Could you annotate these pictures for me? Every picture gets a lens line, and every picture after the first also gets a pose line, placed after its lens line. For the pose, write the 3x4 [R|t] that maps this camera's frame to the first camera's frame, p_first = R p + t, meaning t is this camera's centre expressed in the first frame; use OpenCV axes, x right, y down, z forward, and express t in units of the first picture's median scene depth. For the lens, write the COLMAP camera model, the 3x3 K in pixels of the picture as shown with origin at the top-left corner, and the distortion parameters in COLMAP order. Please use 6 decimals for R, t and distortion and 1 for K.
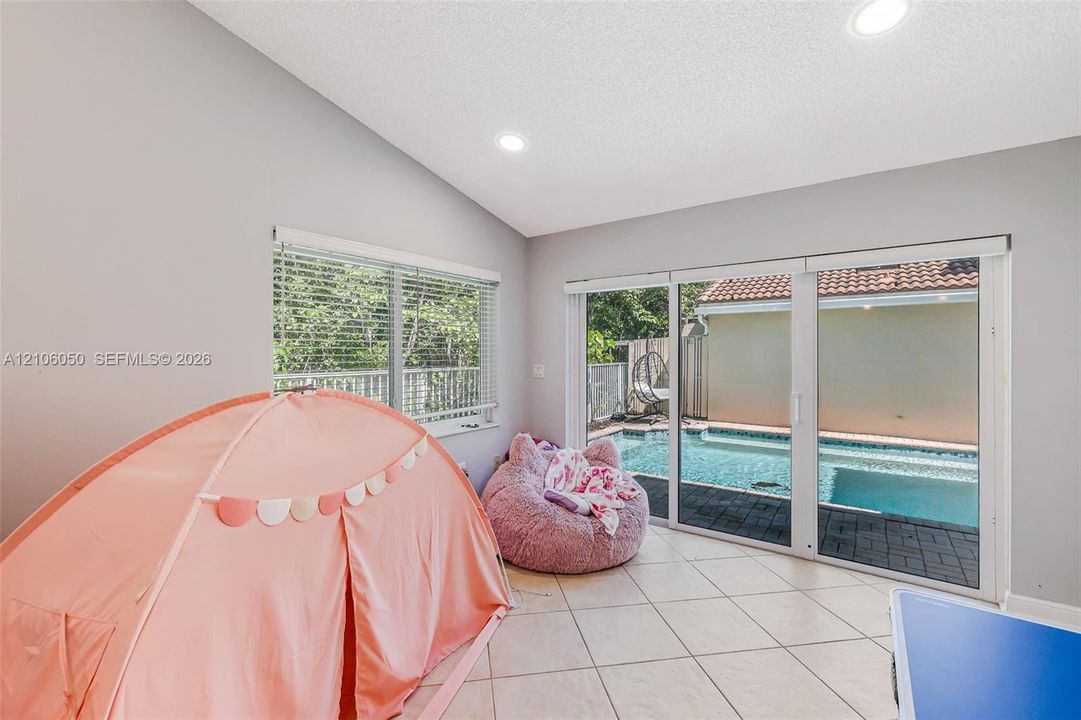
lens RADIAL K [[454.5, 0, 542.5], [0, 454.5, 357.5], [0, 0, 1]] dist [0.002258, -0.000453]
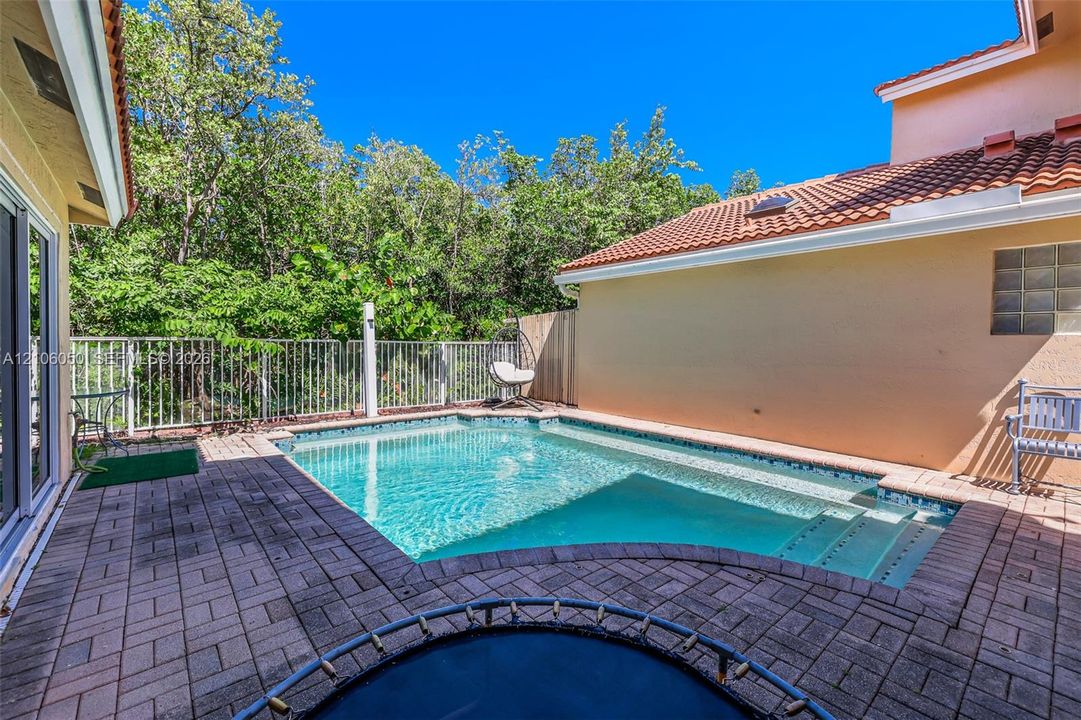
lens RADIAL K [[454.5, 0, 525.9], [0, 454.5, 348.4], [0, 0, 1]] dist [0.002258, -0.000453]
pose [[0.969890, 0.009412, -0.243360, 0.675393], [-0.007731, 0.999939, 0.007864, 0.026427], [0.243419, -0.005746, 0.969904, 0.197481]]
